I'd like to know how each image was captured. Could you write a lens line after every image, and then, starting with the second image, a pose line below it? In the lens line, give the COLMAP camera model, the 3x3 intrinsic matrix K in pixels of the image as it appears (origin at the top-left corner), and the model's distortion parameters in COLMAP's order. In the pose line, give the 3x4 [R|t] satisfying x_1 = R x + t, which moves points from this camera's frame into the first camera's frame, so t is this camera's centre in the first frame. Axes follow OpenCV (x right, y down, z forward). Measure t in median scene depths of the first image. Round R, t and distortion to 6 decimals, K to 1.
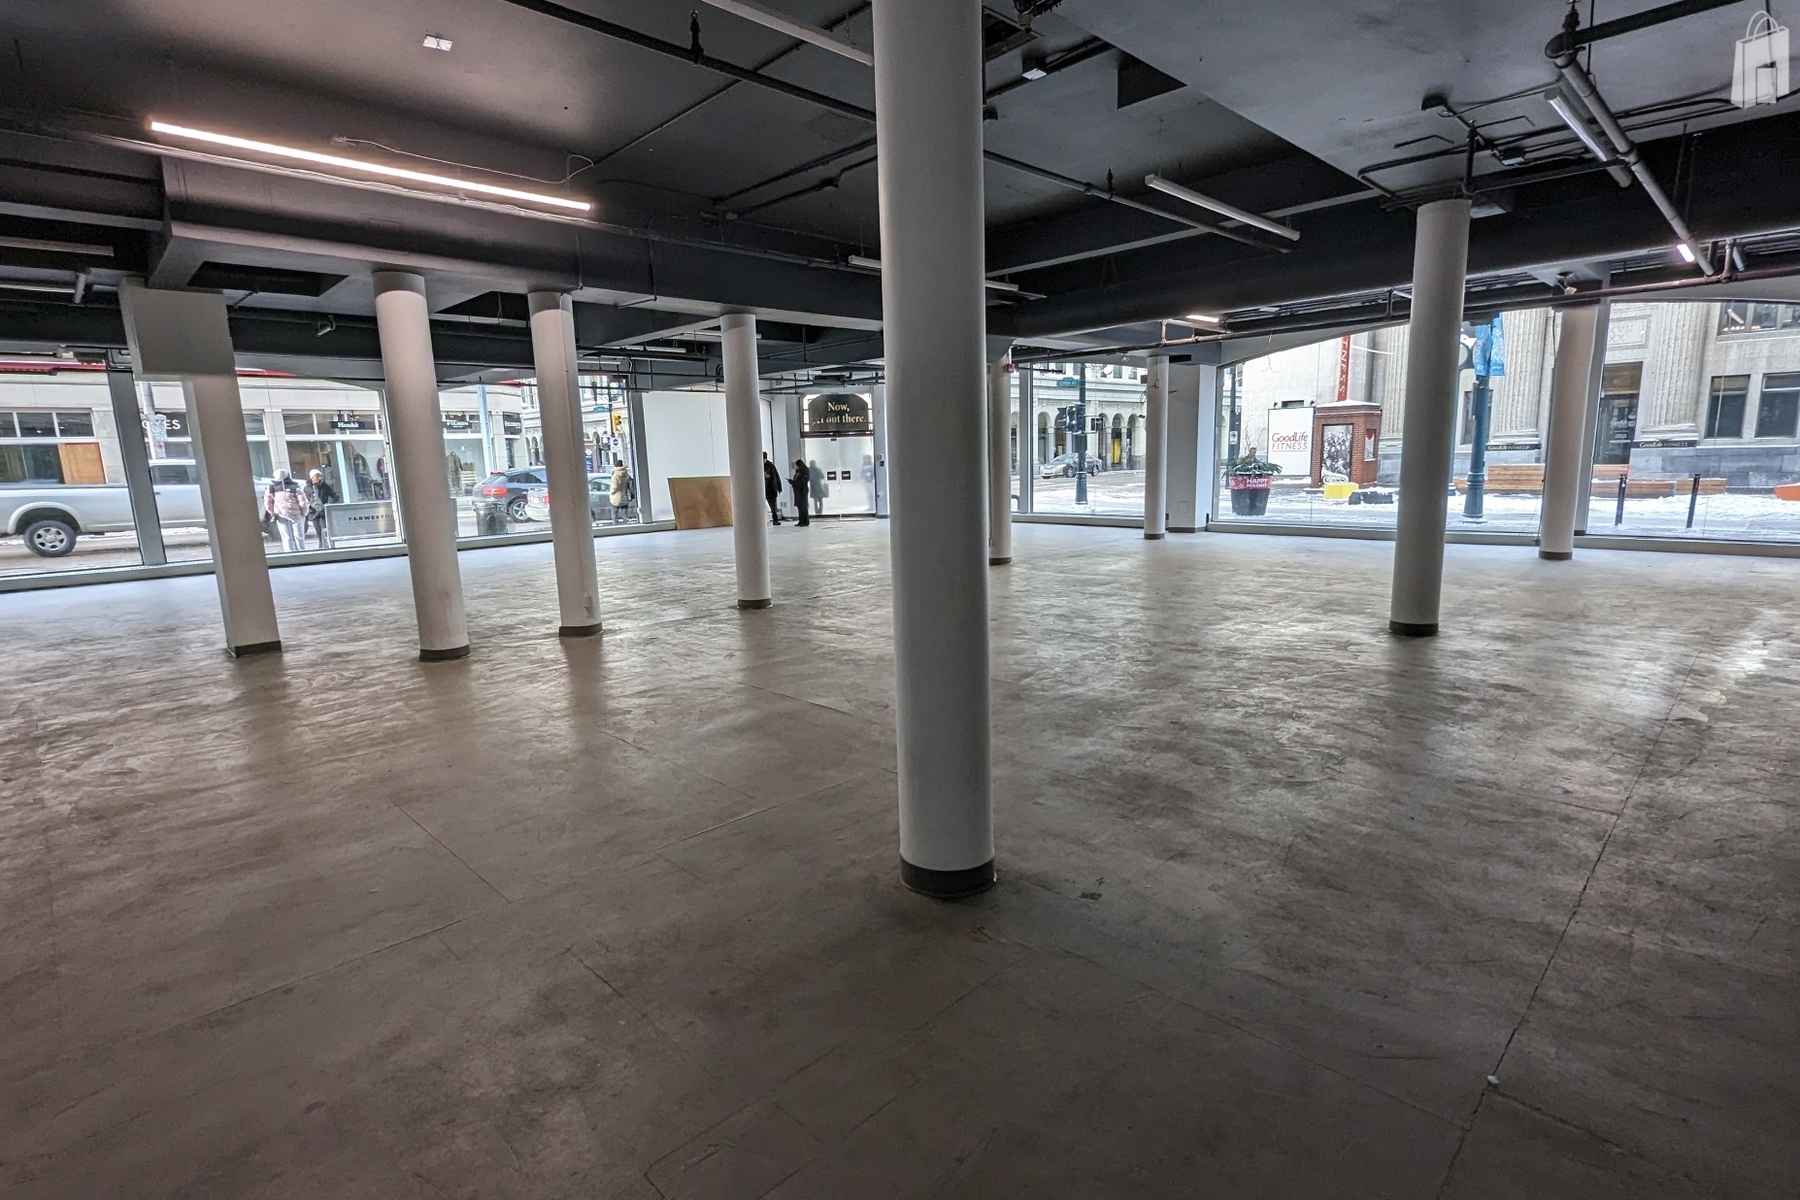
lens RADIAL K [[871.4, 0, 912.7], [0, 871.4, 604.3], [0, 0, 1]] dist [-0.000854, 0.001089]
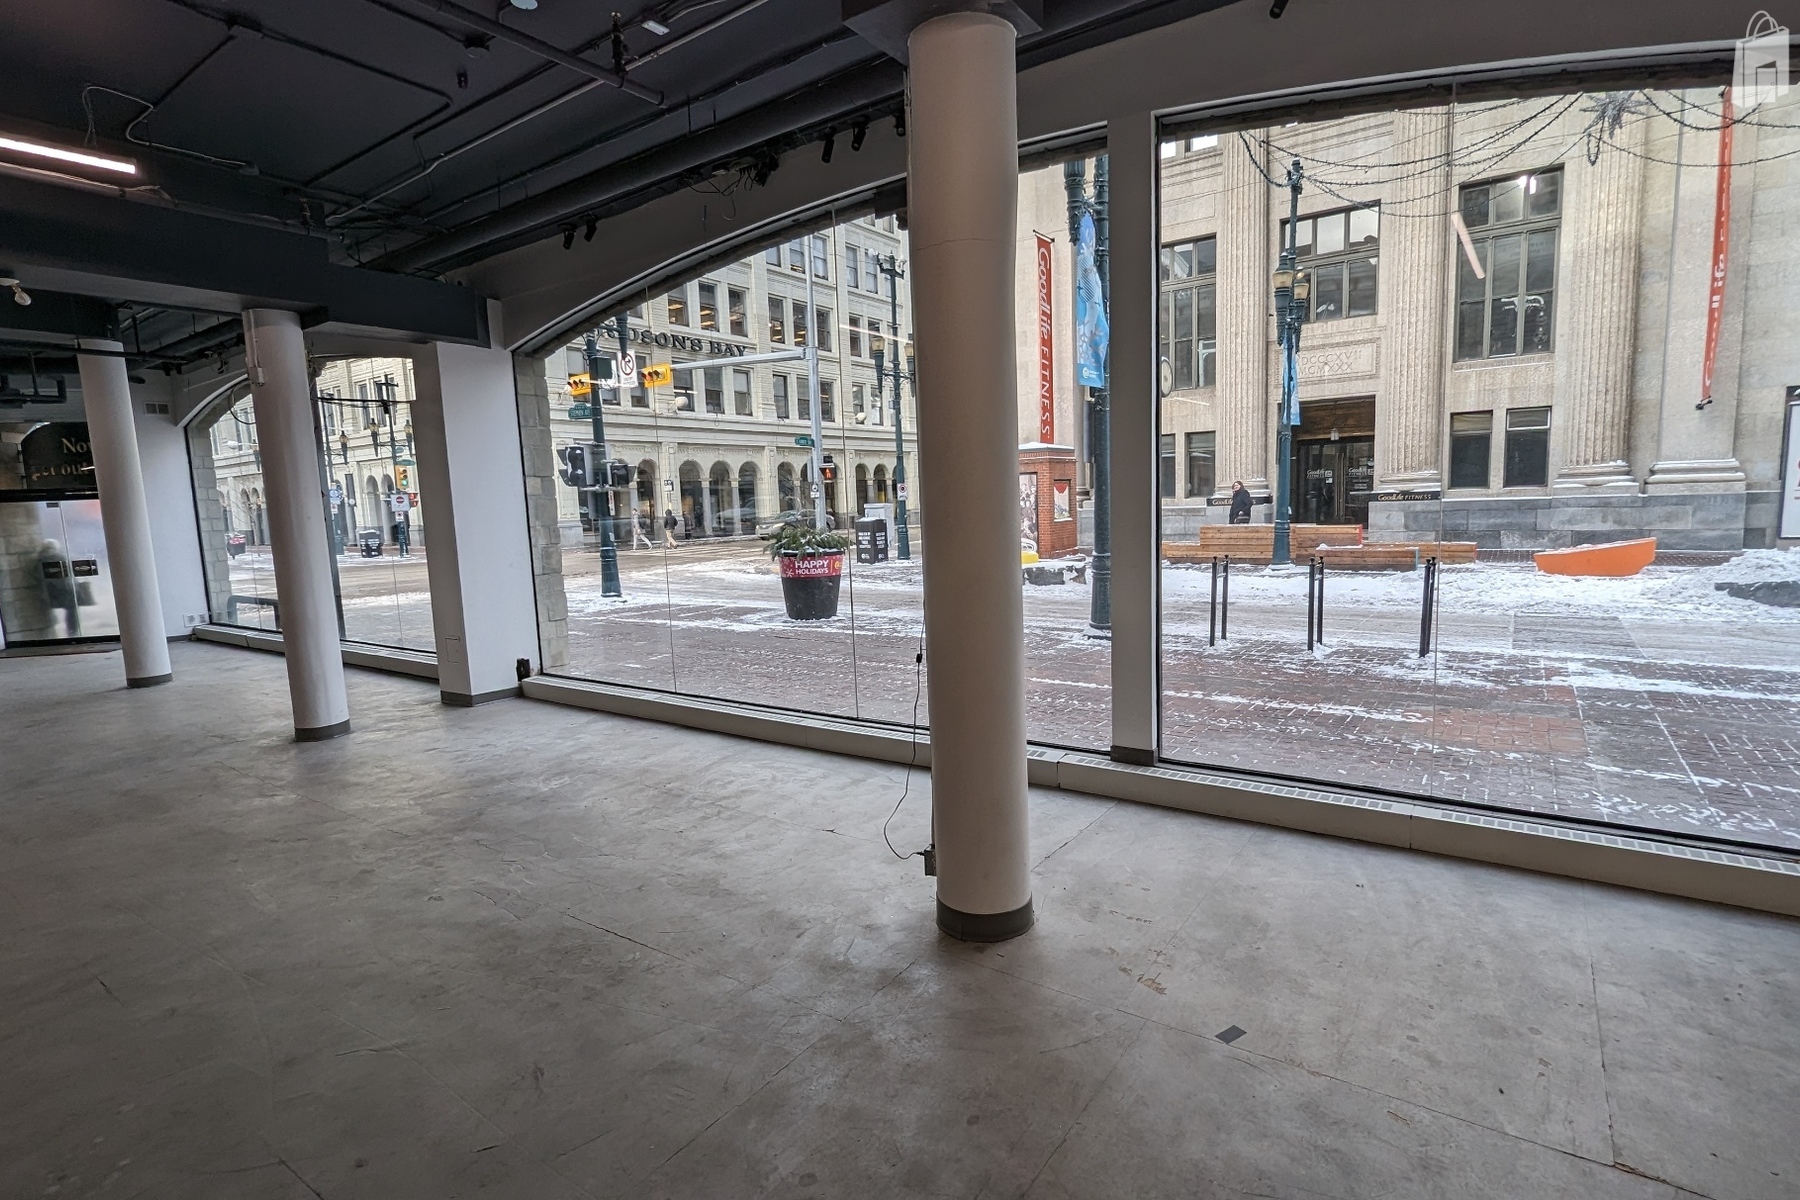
lens RADIAL K [[871.4, 0, 912.7], [0, 871.4, 604.3], [0, 0, 1]] dist [-0.000854, 0.001089]
pose [[0.986477, -0.029938, 0.161140, 0.287175], [0.039222, 0.997730, -0.054748, -0.059403], [-0.159135, 0.060328, 0.985412, 0.292627]]
